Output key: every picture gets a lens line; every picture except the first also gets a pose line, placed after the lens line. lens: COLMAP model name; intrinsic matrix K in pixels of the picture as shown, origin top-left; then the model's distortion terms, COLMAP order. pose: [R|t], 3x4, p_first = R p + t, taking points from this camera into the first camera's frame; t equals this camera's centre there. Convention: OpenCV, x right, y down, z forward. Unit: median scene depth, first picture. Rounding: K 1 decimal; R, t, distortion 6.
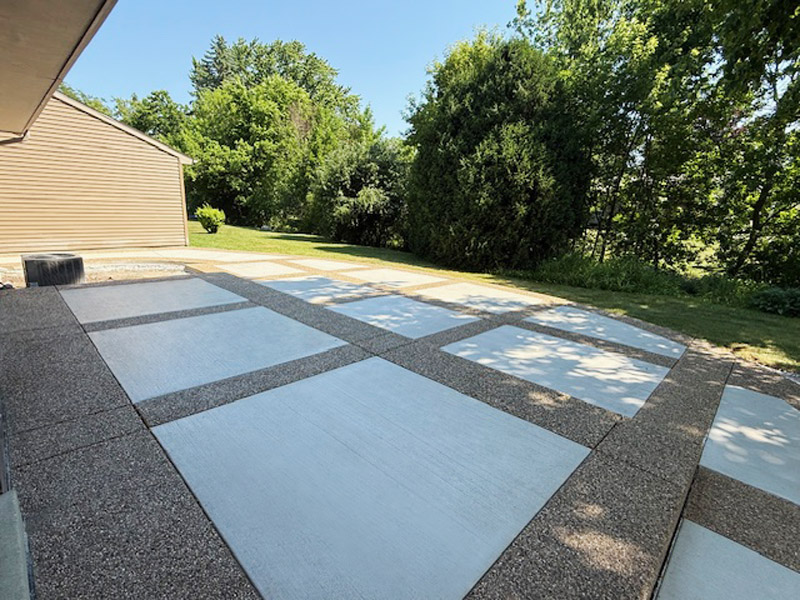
lens RADIAL K [[376.9, 0, 400.0], [0, 376.9, 300.0], [0, 0, 1]] dist [-0.002146, 0.000382]
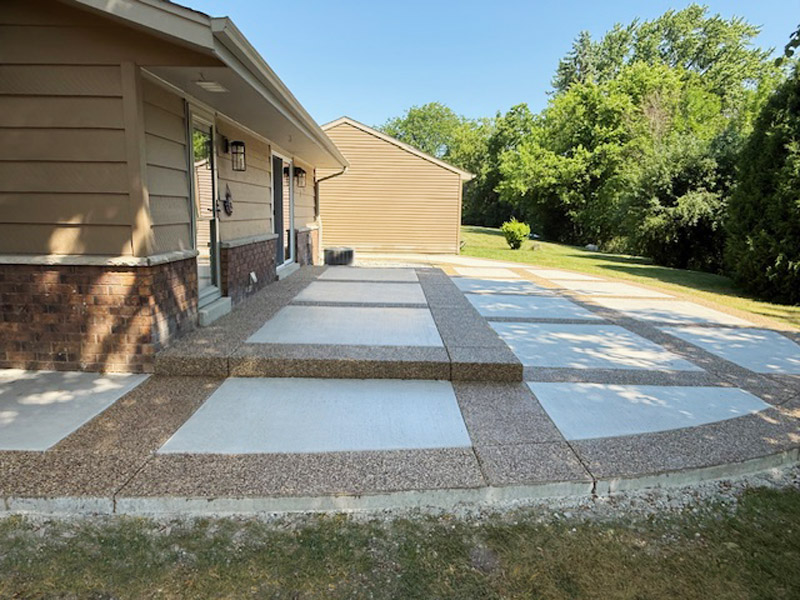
lens RADIAL K [[483.0, 0, 409.5], [0, 483.0, 296.4], [0, 0, 1]] dist [0.000832, 0.000525]
pose [[0.730895, 0.091929, -0.676271, 0.106544], [-0.156219, 0.987114, -0.034654, 0.017634], [0.664371, 0.130974, 0.735838, -0.034274]]
